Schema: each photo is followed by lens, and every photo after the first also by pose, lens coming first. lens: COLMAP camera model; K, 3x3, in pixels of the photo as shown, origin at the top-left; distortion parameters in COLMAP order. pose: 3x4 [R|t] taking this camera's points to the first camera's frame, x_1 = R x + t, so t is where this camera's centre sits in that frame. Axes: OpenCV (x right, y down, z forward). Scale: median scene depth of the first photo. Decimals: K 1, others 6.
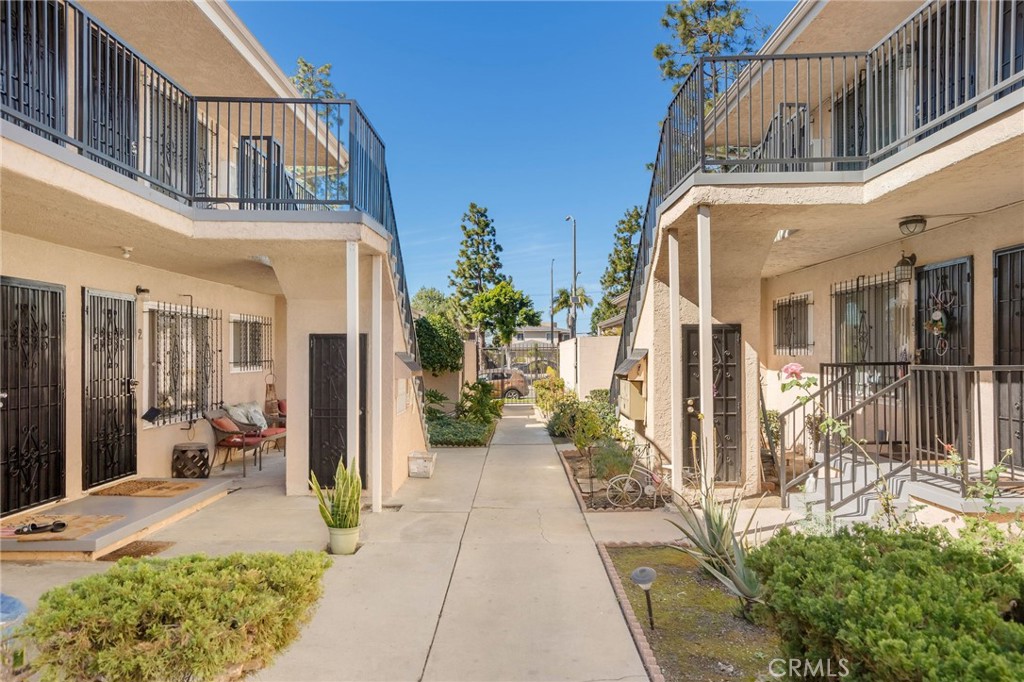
lens RADIAL K [[702.0, 0, 512.0], [0, 702.0, 341.0], [0, 0, 1]] dist [0.000016, -0.000084]
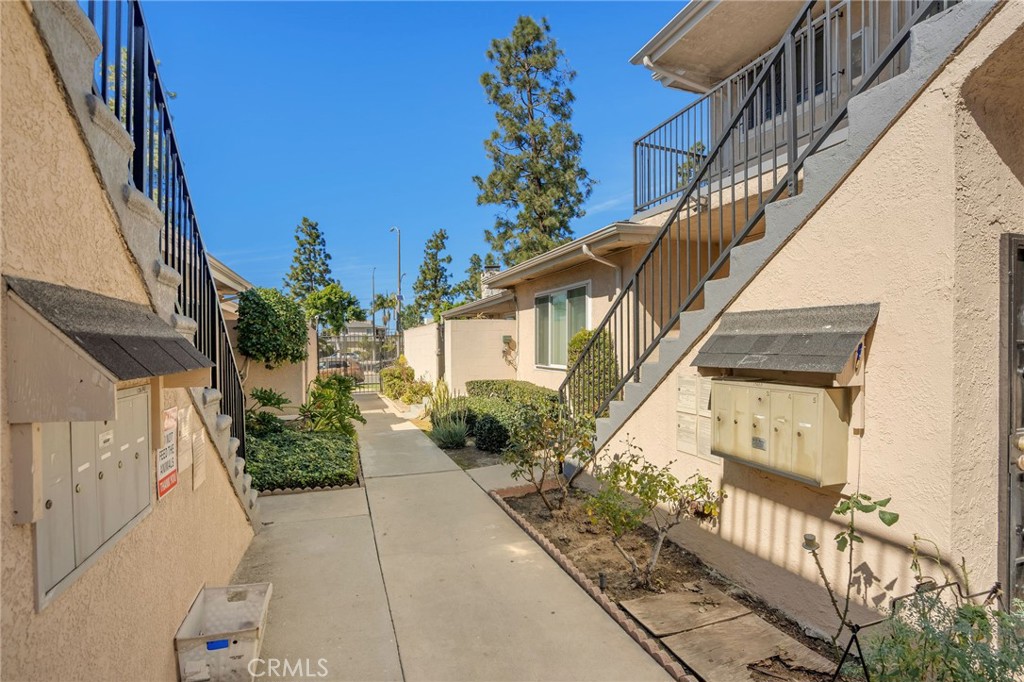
lens RADIAL K [[494.0, 0, 510.9], [0, 494.0, 351.4], [0, 0, 1]] dist [-0.056930, -0.000007]
pose [[0.940364, -0.009021, 0.340050, -0.011073], [-0.001242, 0.999551, 0.029951, 0.004014], [-0.340167, -0.028587, 0.939930, 0.107840]]
